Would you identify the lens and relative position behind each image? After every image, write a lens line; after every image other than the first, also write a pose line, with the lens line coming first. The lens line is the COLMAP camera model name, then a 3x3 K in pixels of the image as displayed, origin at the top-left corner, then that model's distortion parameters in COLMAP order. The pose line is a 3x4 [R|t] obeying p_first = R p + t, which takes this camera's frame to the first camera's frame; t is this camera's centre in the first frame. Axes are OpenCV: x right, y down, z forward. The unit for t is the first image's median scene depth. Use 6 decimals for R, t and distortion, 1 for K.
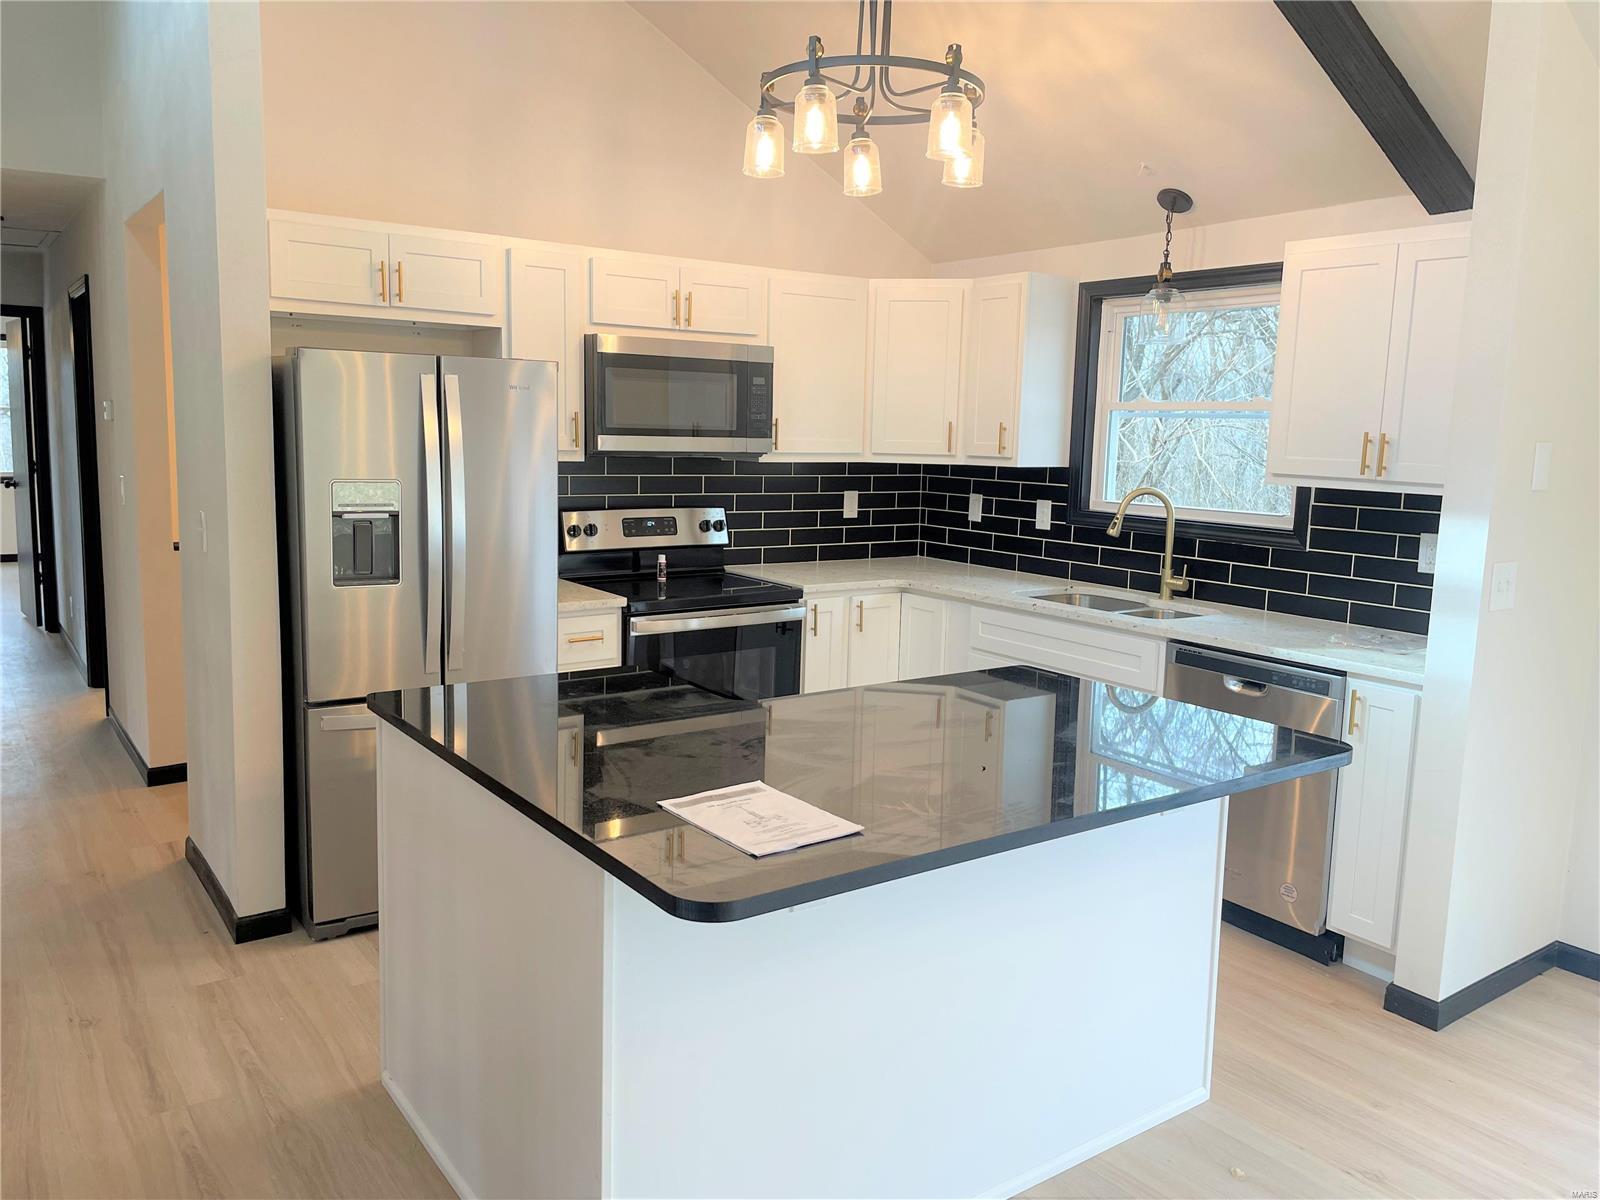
lens RADIAL K [[1217.2, 0, 801.2], [0, 1217.2, 572.6], [0, 0, 1]] dist [0.038658, -0.059182]
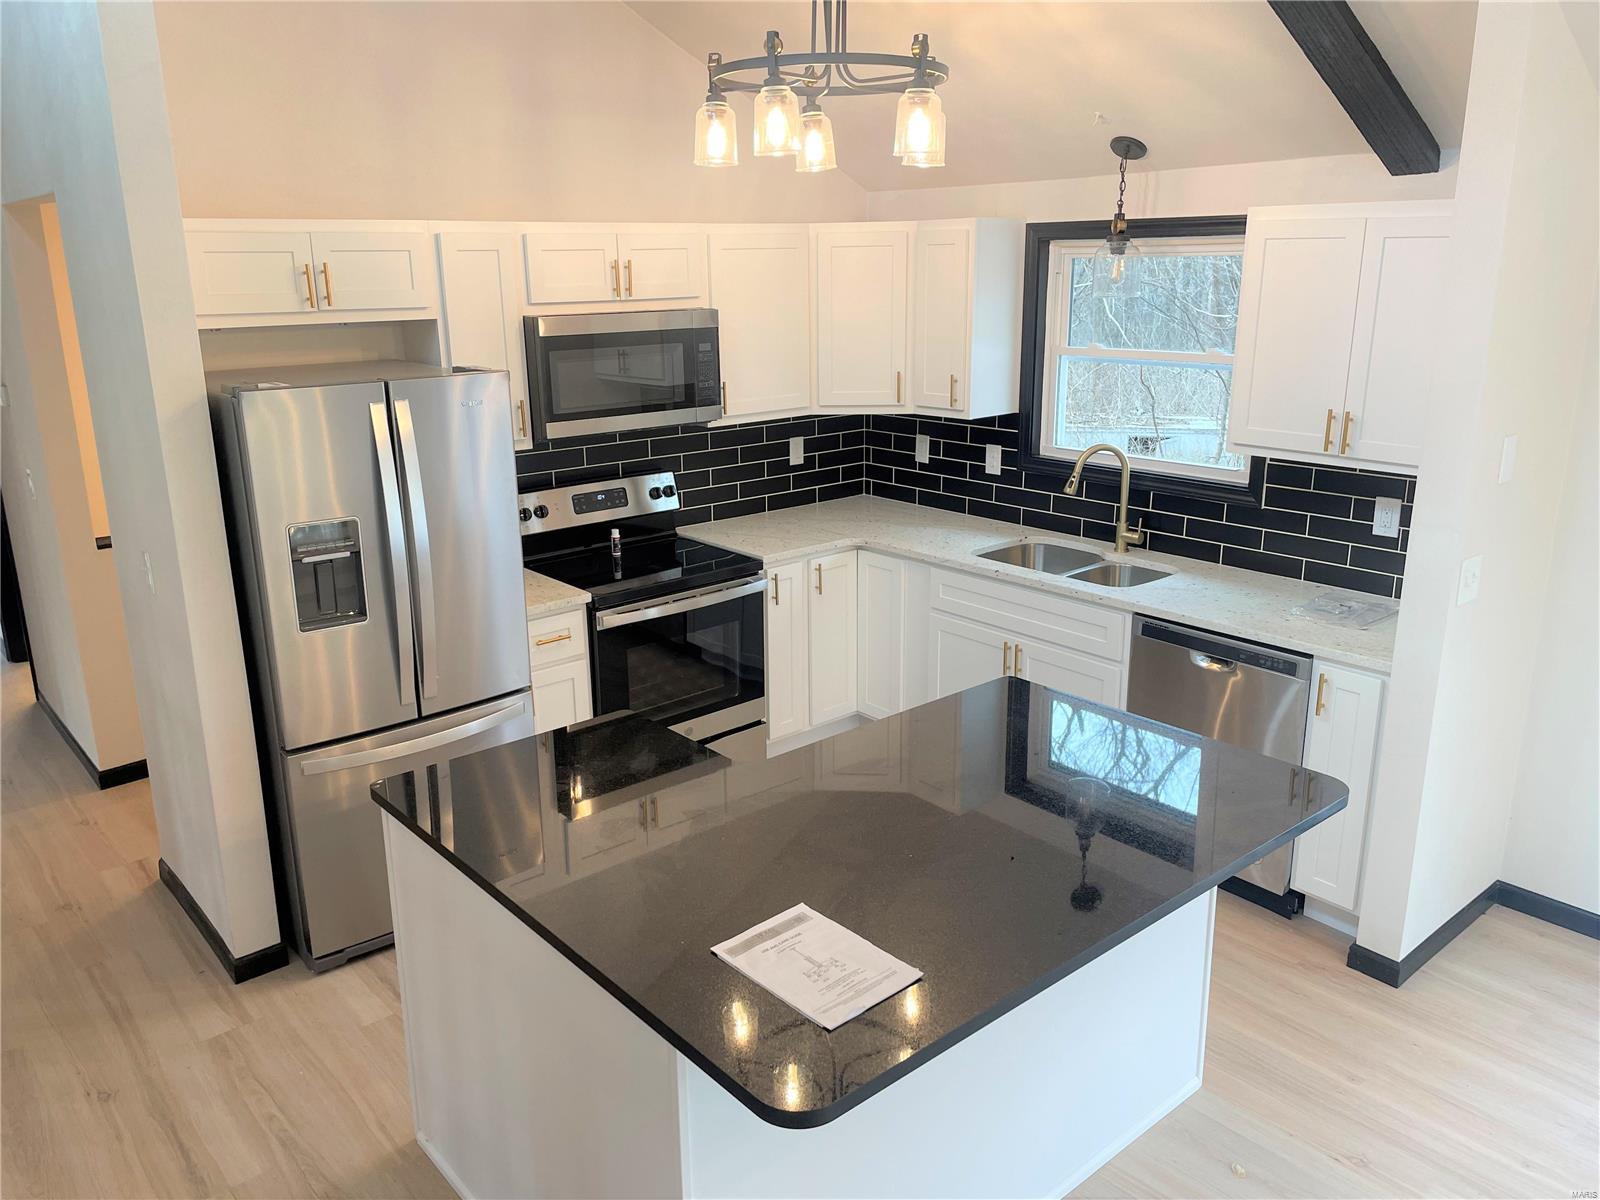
lens RADIAL K [[1217.2, 0, 796.5], [0, 1217.2, 595.1], [0, 0, 1]] dist [0.038658, -0.059182]
pose [[0.996013, -0.059259, 0.066689, -0.048514], [0.049482, 0.988948, 0.139759, -0.118962], [-0.074234, -0.135902, 0.987937, 0.017421]]
